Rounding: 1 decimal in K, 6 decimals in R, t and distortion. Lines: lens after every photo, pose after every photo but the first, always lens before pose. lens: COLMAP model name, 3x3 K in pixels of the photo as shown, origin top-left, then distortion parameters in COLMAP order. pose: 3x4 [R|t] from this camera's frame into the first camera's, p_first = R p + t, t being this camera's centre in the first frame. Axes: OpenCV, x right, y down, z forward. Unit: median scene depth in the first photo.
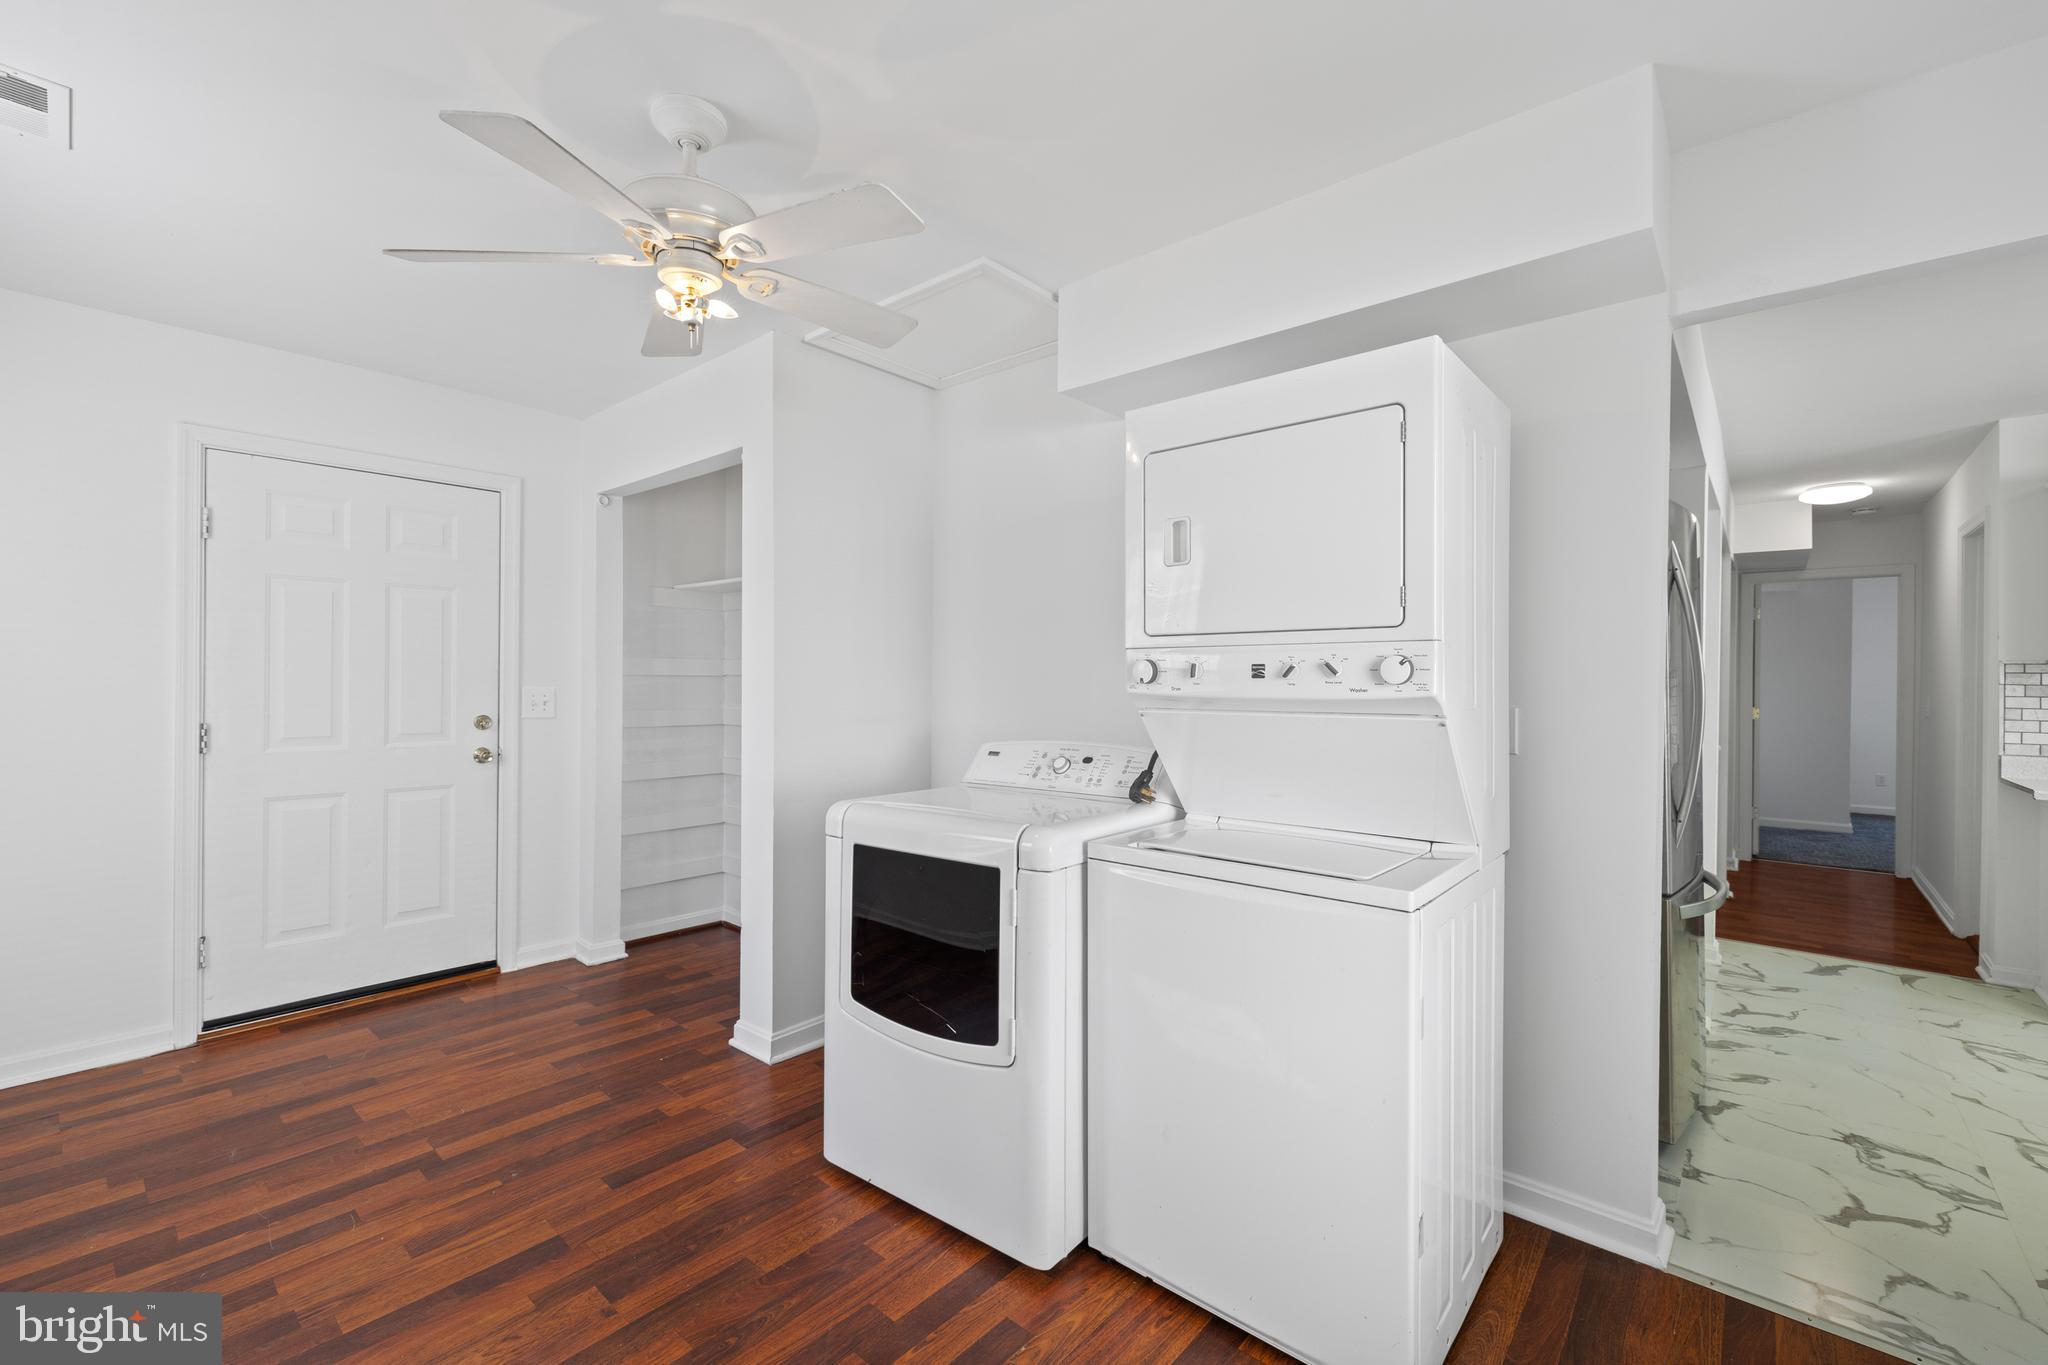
lens RADIAL K [[861.2, 0, 1014.2], [0, 861.2, 682.8], [0, 0, 1]] dist [-0.001268, -0.000092]
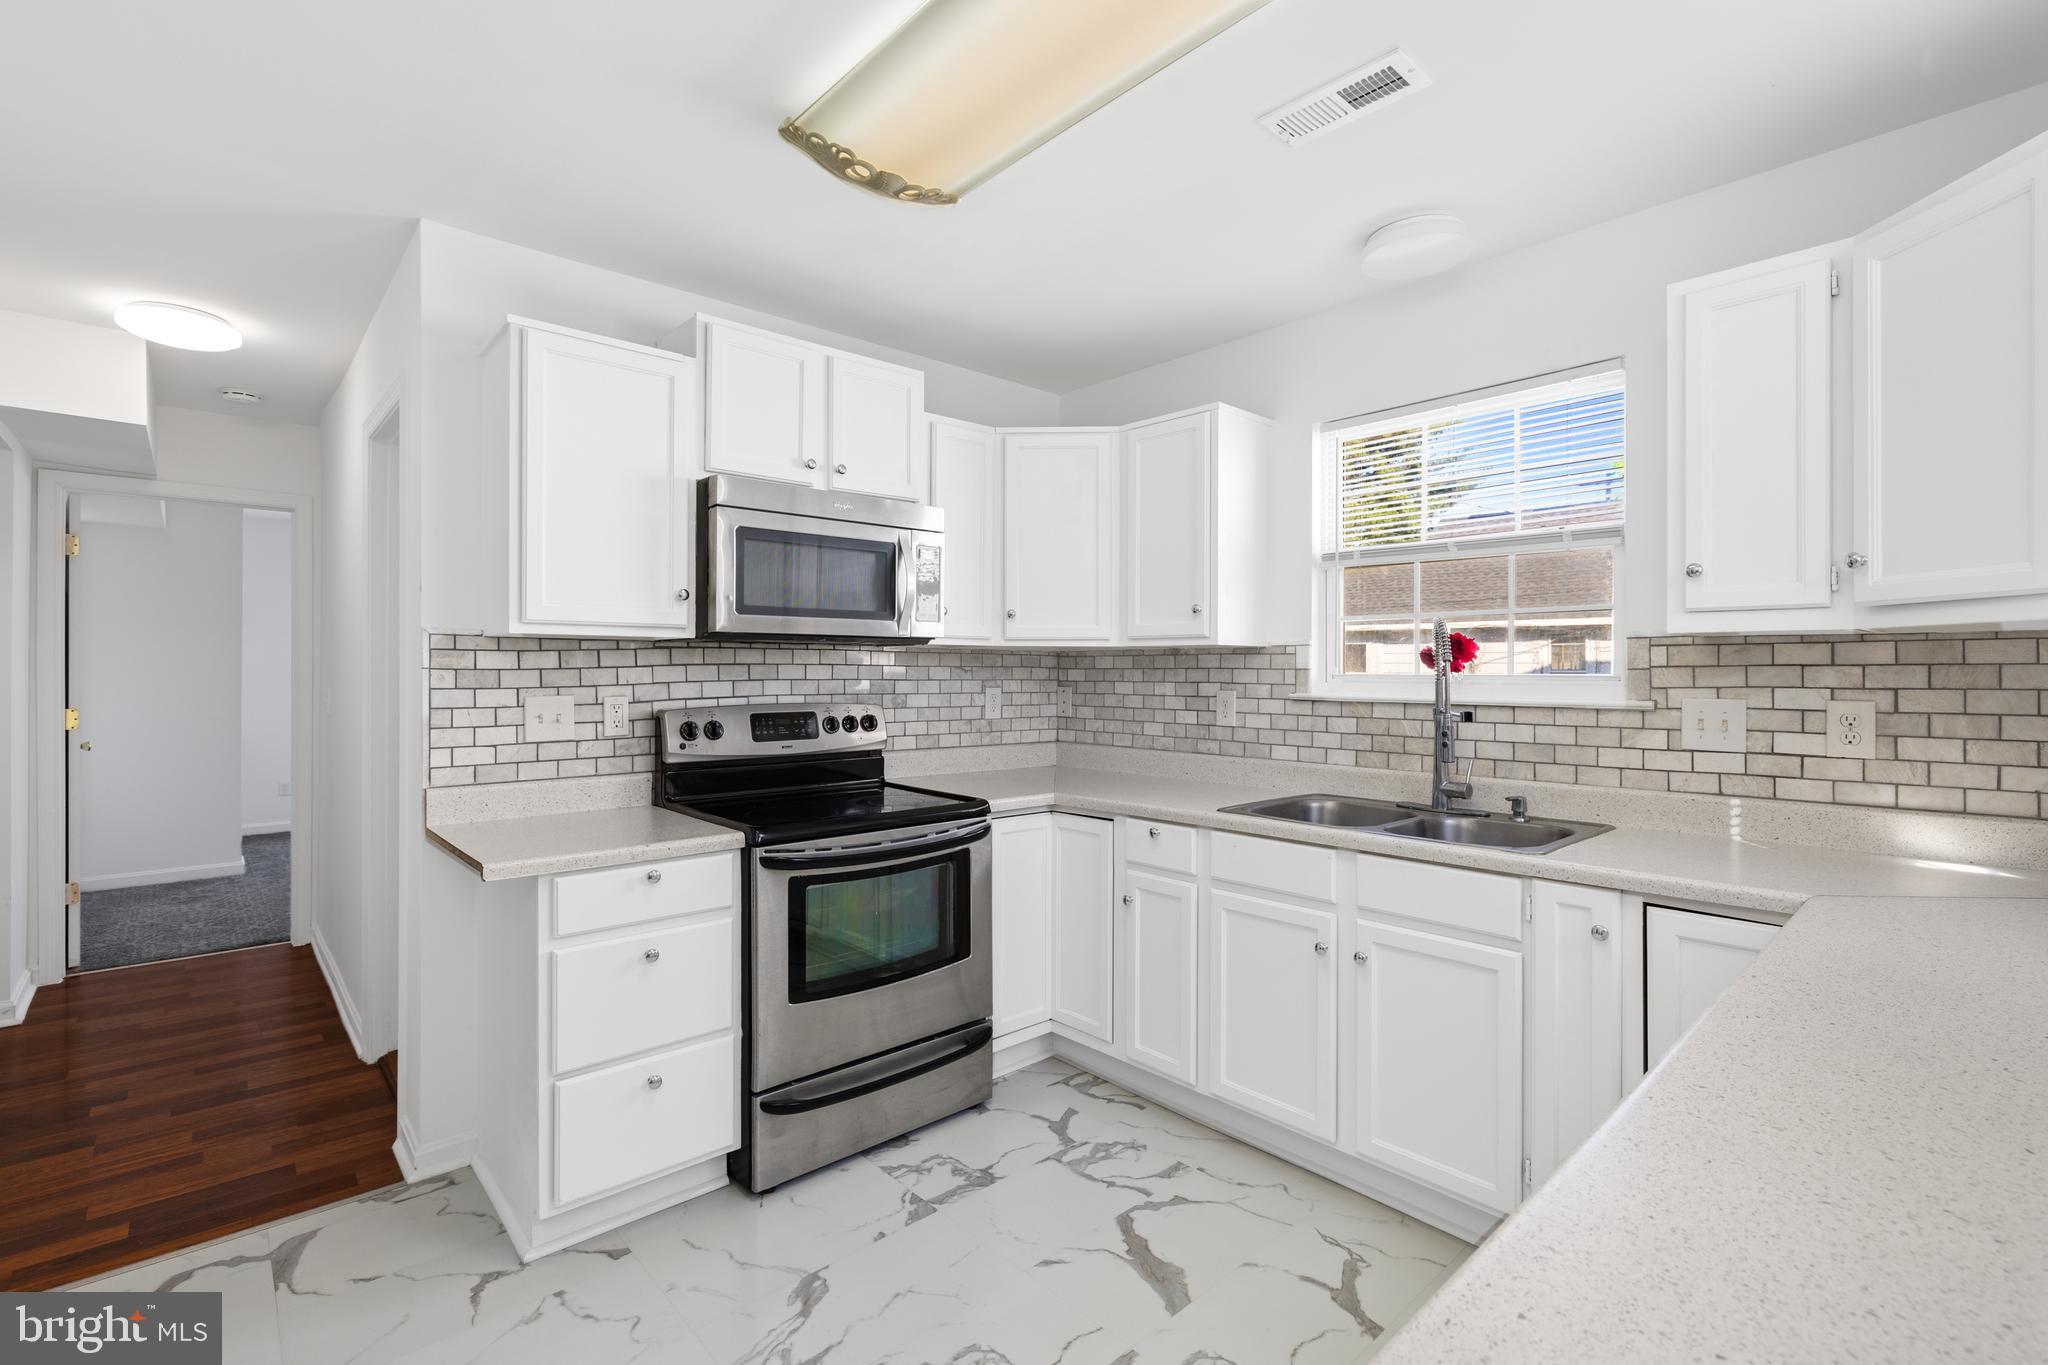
lens RADIAL K [[929.9, 0, 1015.6], [0, 929.9, 677.0], [0, 0, 1]] dist [-0.000088, -0.000200]
pose [[0.126031, -0.012684, 0.991945, 0.470246], [-0.001929, 0.999913, 0.013031, -0.001118], [-0.992024, -0.003556, 0.125996, 0.430091]]
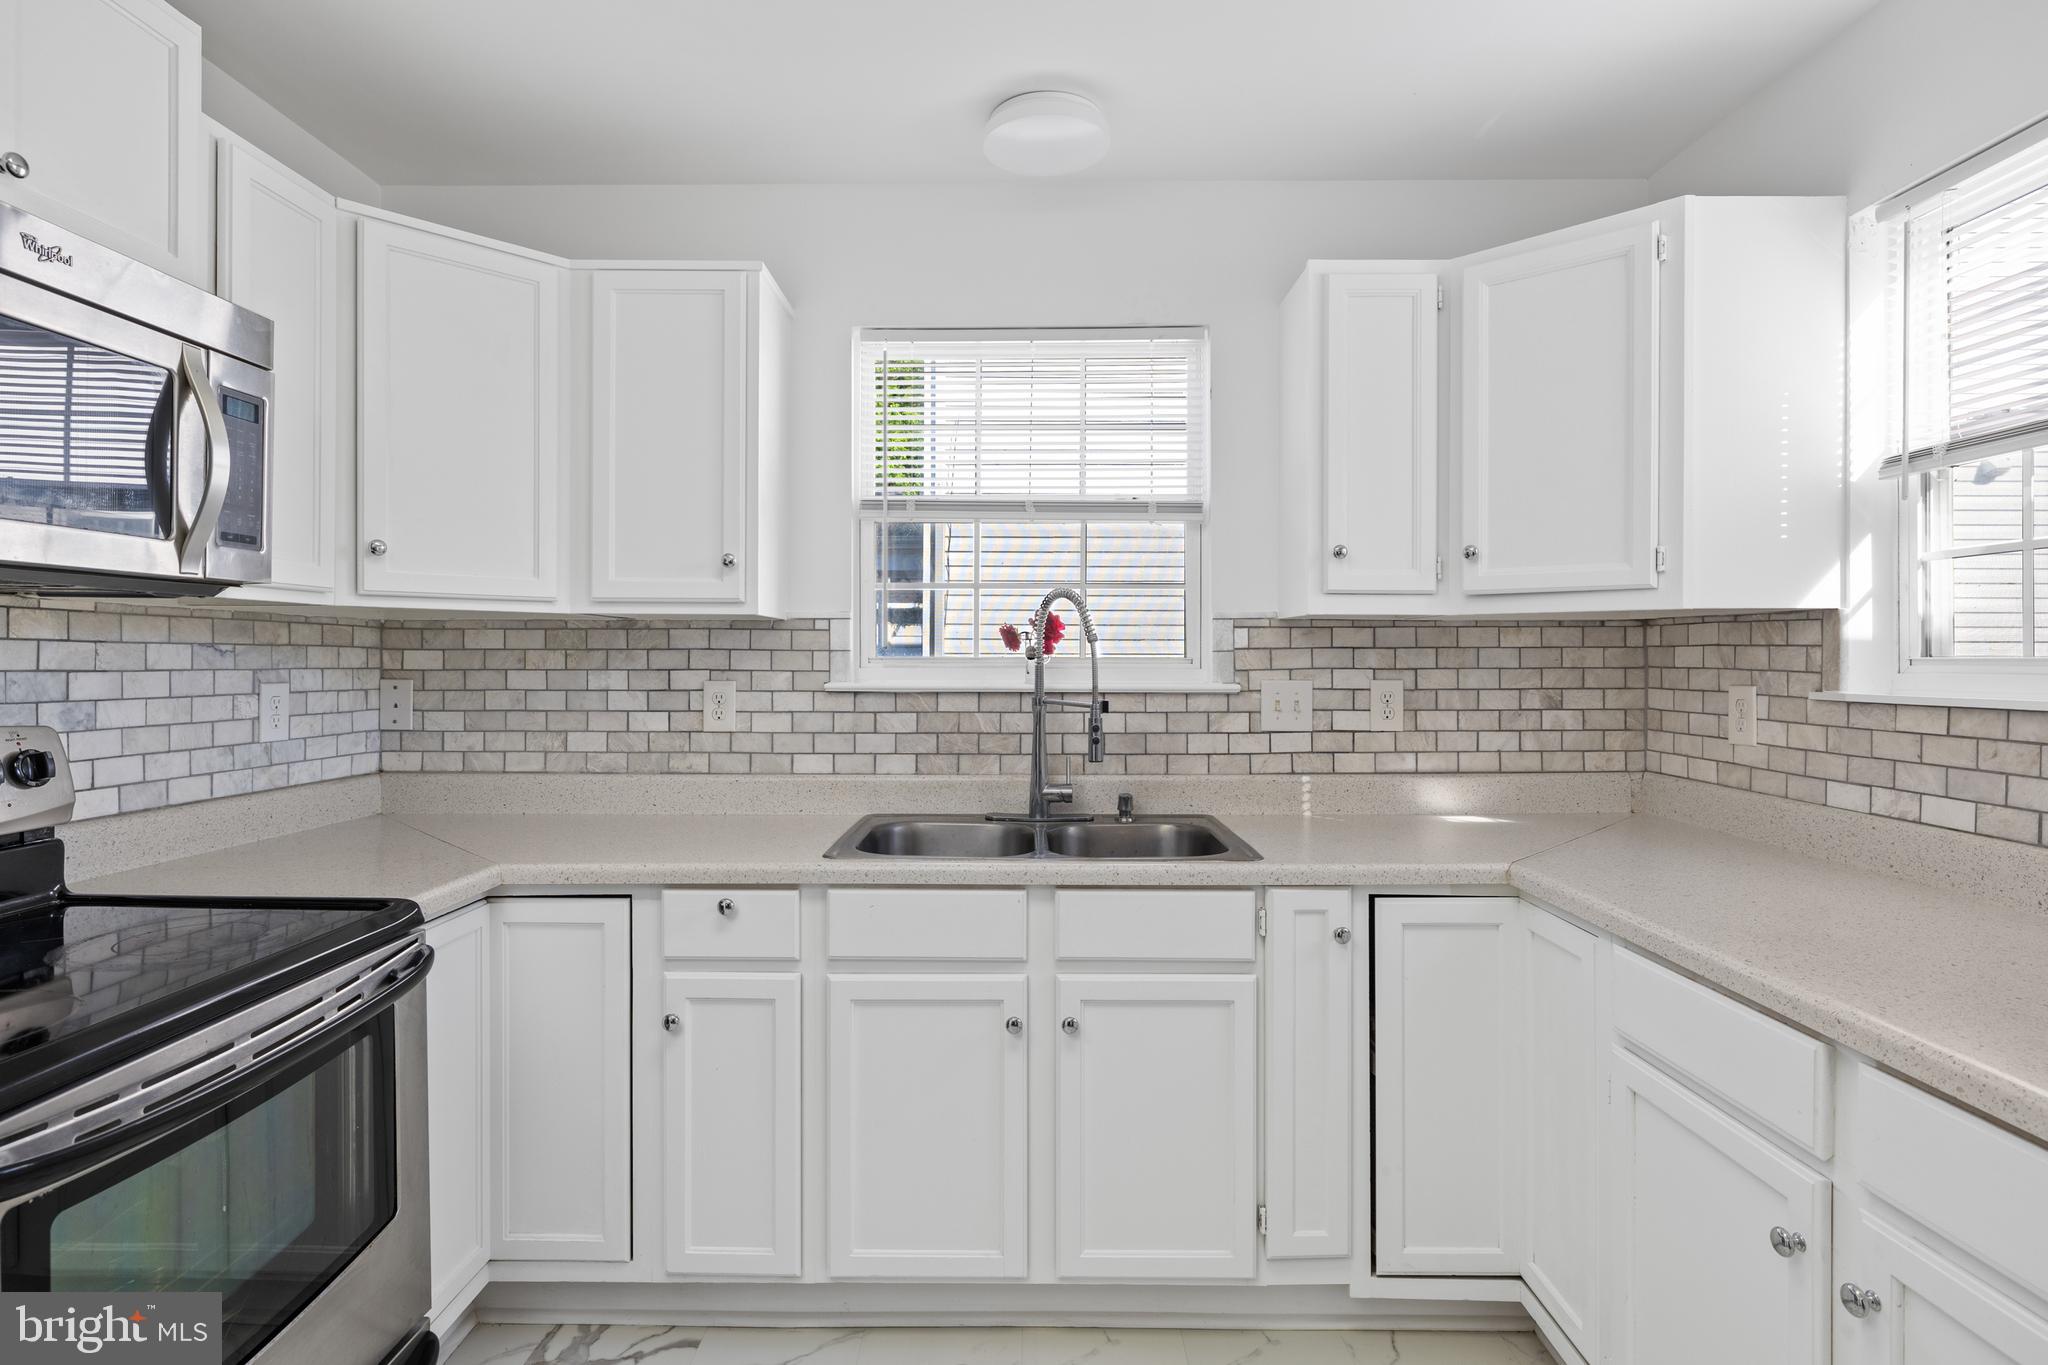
lens RADIAL K [[1033.7, 0, 1020.9], [0, 1033.7, 660.8], [0, 0, 1]] dist [-0.004943, 0.001497]
pose [[-0.650202, -0.010917, 0.759683, 0.790803], [-0.006465, 0.999940, 0.008837, 0.003114], [-0.759734, 0.000834, -0.650234, 0.696309]]
